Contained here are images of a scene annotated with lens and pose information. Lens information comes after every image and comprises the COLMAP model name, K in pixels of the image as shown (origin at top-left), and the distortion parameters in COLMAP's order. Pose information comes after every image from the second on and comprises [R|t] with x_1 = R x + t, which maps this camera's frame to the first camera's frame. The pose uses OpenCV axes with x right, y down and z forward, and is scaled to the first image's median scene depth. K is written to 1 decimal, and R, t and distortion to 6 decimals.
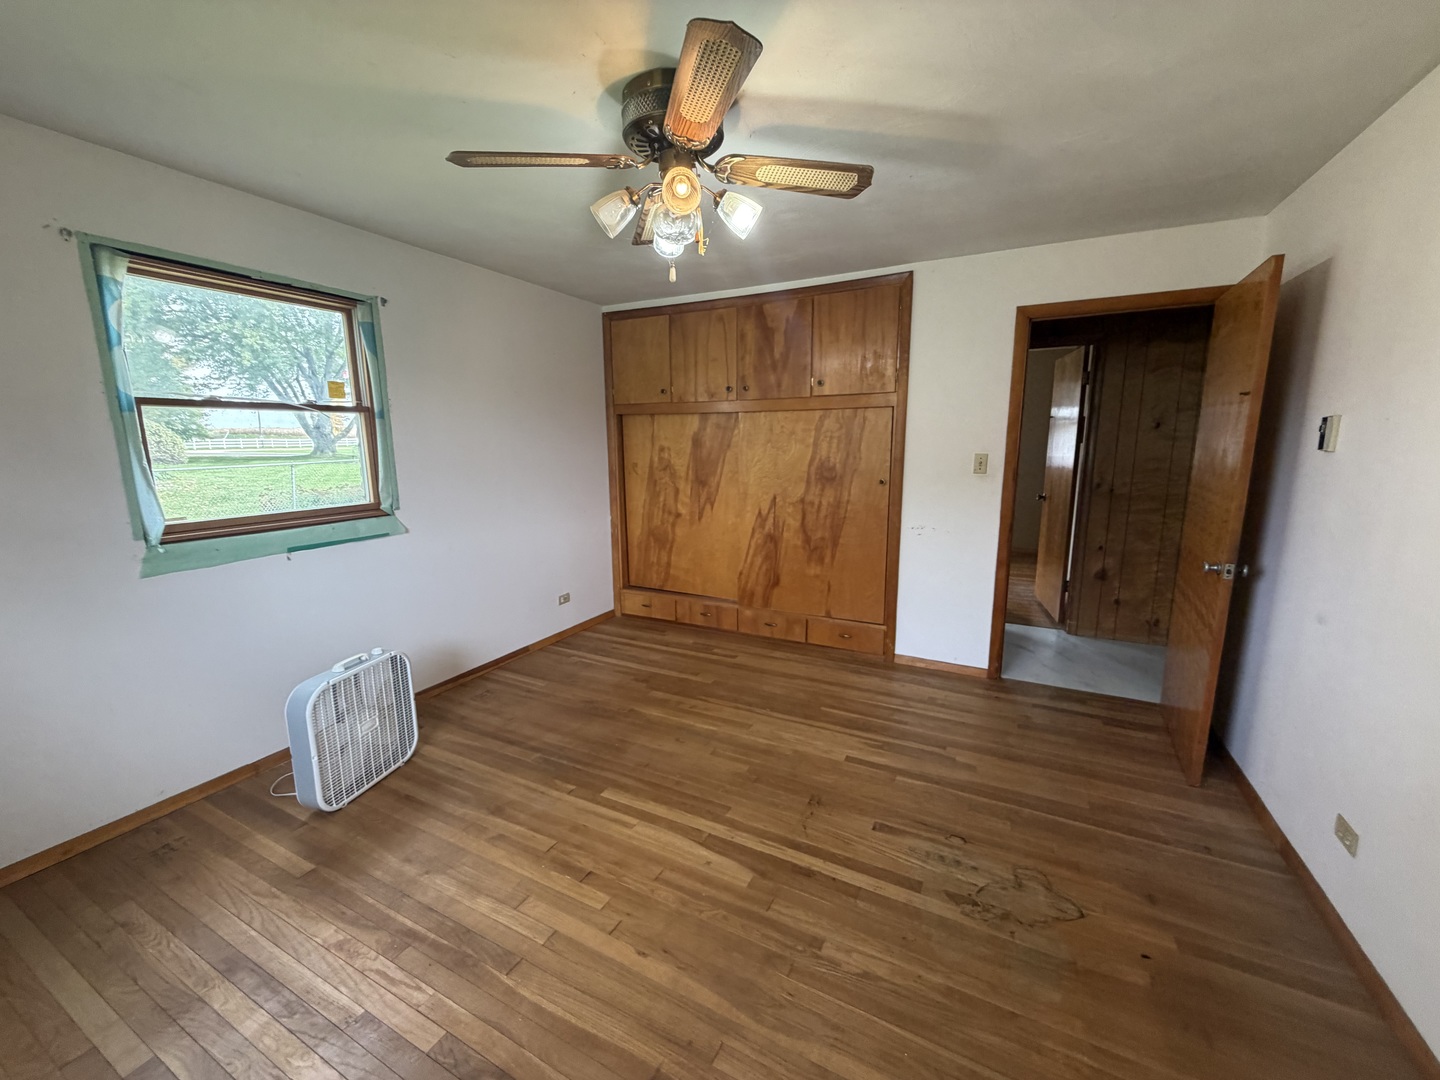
lens RADIAL K [[572.5, 0, 717.1], [0, 572.5, 541.1], [0, 0, 1]] dist [0.001156, -0.000501]
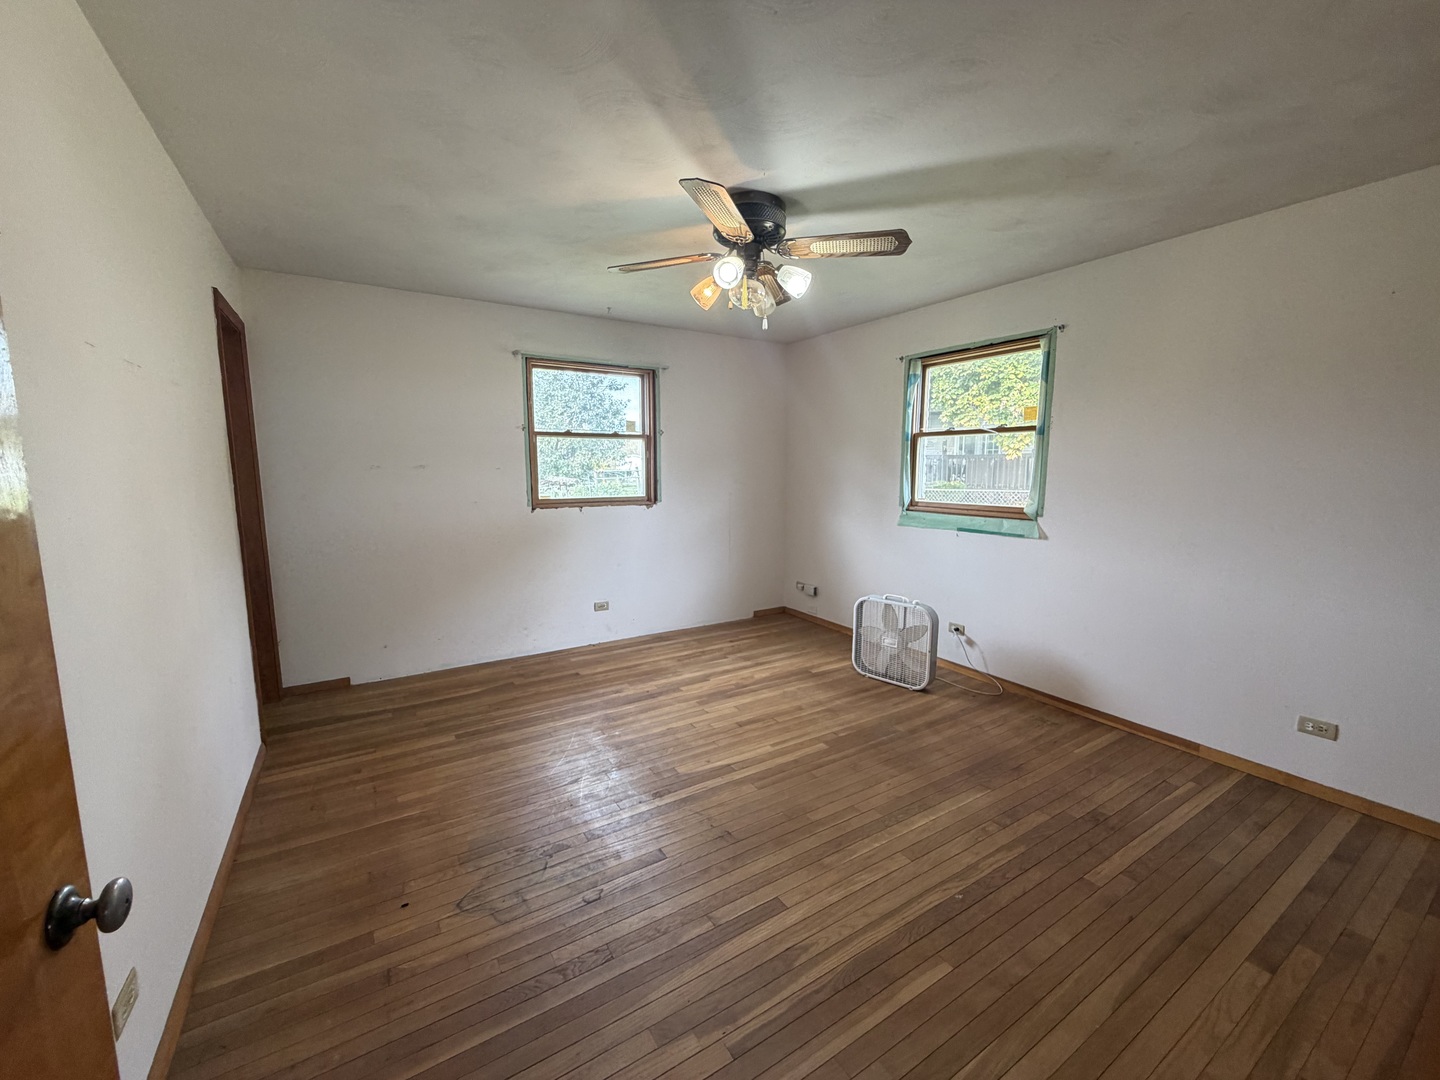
lens RADIAL K [[572.5, 0, 717.1], [0, 572.5, 541.1], [0, 0, 1]] dist [0.001156, -0.000501]
pose [[-0.509811, 0.117180, -0.852268, 0.876925], [-0.151166, 0.963064, 0.222838, -0.201690], [0.846901, 0.242439, -0.473267, 1.256745]]
